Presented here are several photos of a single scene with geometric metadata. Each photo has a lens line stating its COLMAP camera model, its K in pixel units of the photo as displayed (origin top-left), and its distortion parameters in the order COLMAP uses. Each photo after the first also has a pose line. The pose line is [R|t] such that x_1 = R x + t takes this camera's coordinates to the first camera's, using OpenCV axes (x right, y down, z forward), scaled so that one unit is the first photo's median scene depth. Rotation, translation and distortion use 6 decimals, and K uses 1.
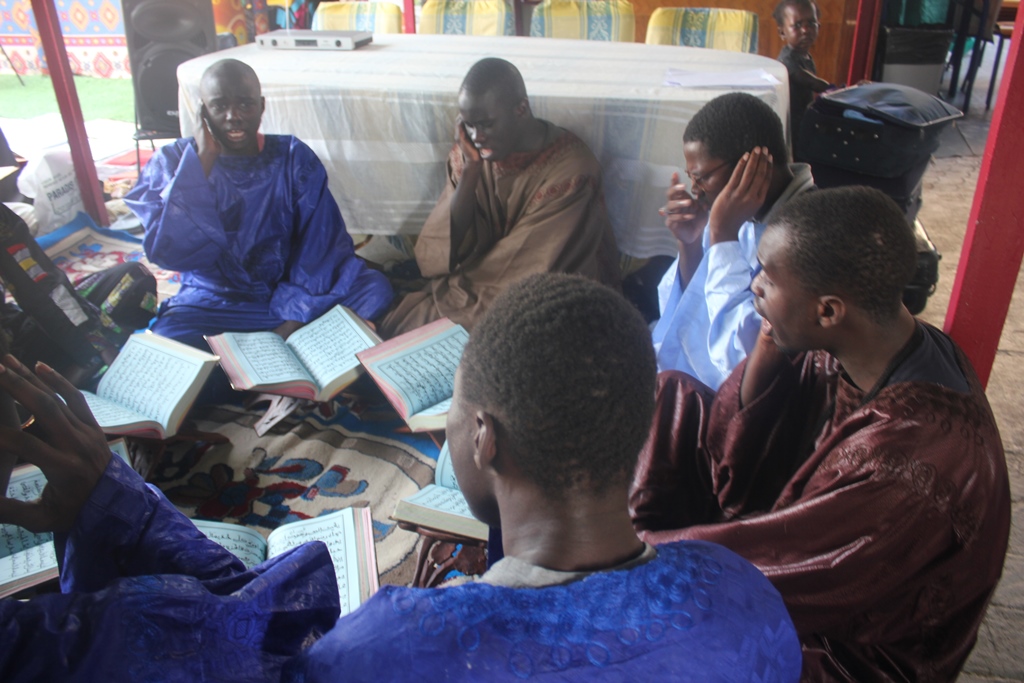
lens RADIAL K [[840.7, 0, 512.0], [0, 840.7, 341.5], [0, 0, 1]] dist [-0.174260, 0.145832]
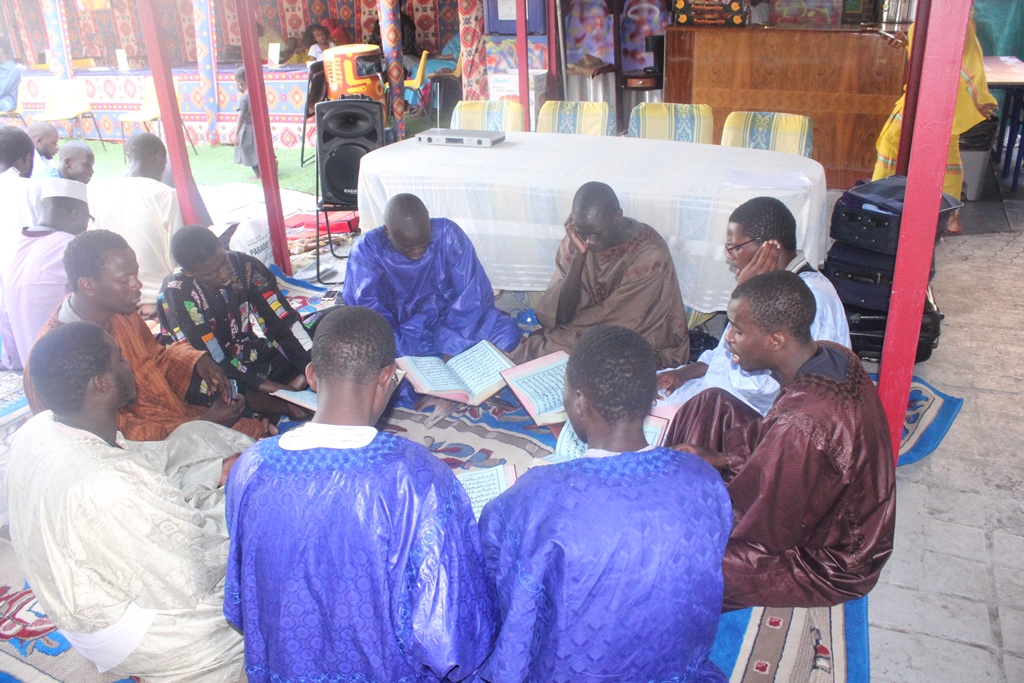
lens RADIAL K [[840.7, 0, 512.0], [0, 840.7, 341.5], [0, 0, 1]] dist [-0.174260, 0.145832]
pose [[0.993333, 0.029716, -0.111386, -0.004933], [-0.036929, 0.997313, -0.063271, 0.046269], [0.109206, 0.066962, 0.991761, -0.387623]]
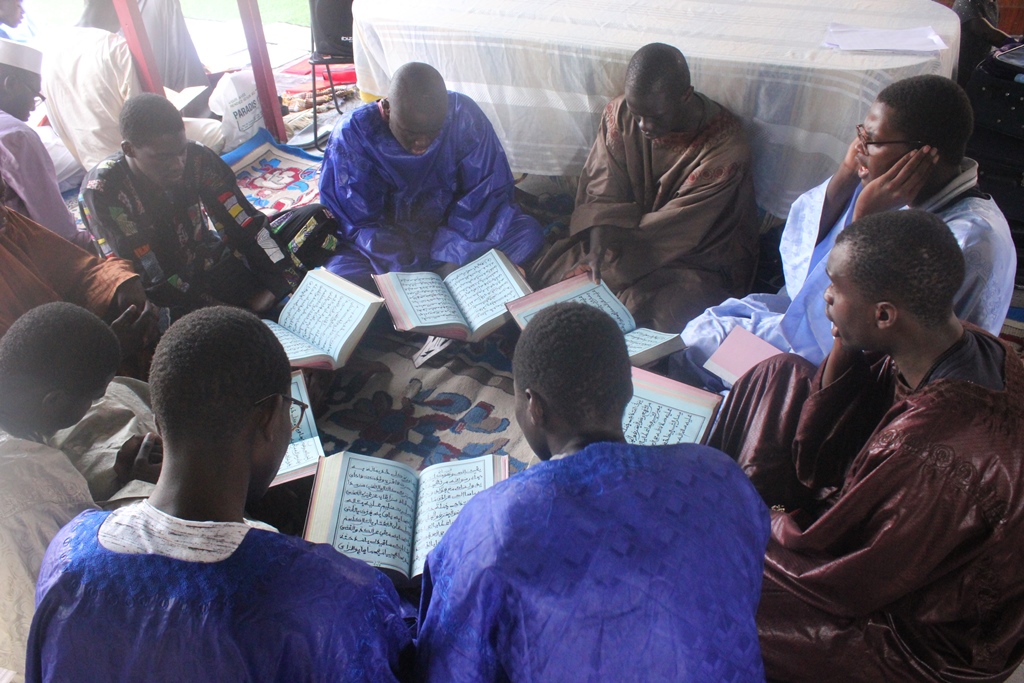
lens RADIAL K [[840.7, 0, 512.0], [0, 840.7, 341.5], [0, 0, 1]] dist [-0.174260, 0.145832]
pose [[0.981252, 0.080512, -0.175106, 0.017510], [-0.054236, 0.987201, 0.149976, -0.090494], [0.184940, -0.137668, 0.973060, -0.074935]]
